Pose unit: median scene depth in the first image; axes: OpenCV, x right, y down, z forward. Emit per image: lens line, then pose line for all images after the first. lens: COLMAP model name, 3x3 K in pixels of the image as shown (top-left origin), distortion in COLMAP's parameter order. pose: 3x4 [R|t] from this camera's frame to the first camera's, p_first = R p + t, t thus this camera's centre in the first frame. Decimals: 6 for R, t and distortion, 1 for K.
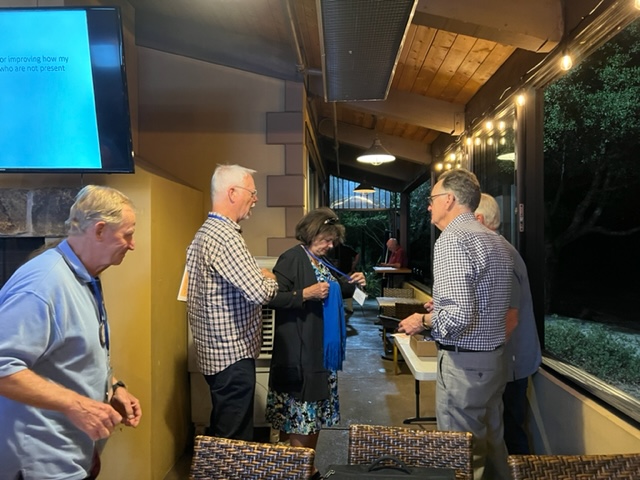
lens RADIAL K [[491.2, 0, 320.0], [0, 491.2, 240.0], [0, 0, 1]] dist [0.014029, 0.001011]
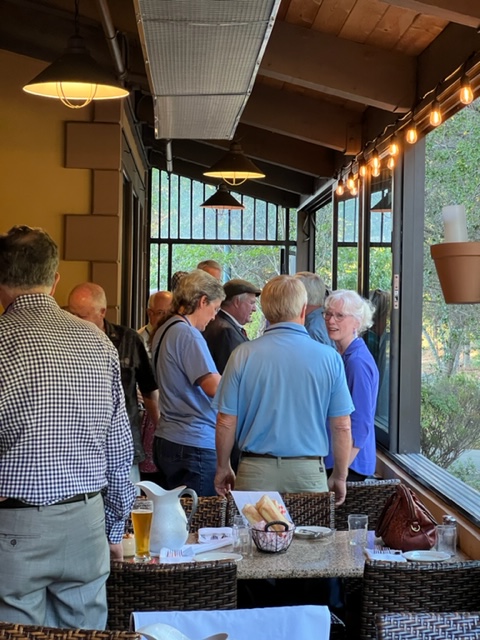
lens RADIAL K [[1446.1, 0, 240.0], [0, 1446.1, 320.0], [0, 0, 1]] dist [0.116272, 0.603111]
pose [[0.995887, 0.021148, 0.088106, -0.036927], [-0.022514, 0.999641, 0.014536, -0.020115], [-0.087767, -0.016460, 0.996005, -0.936324]]
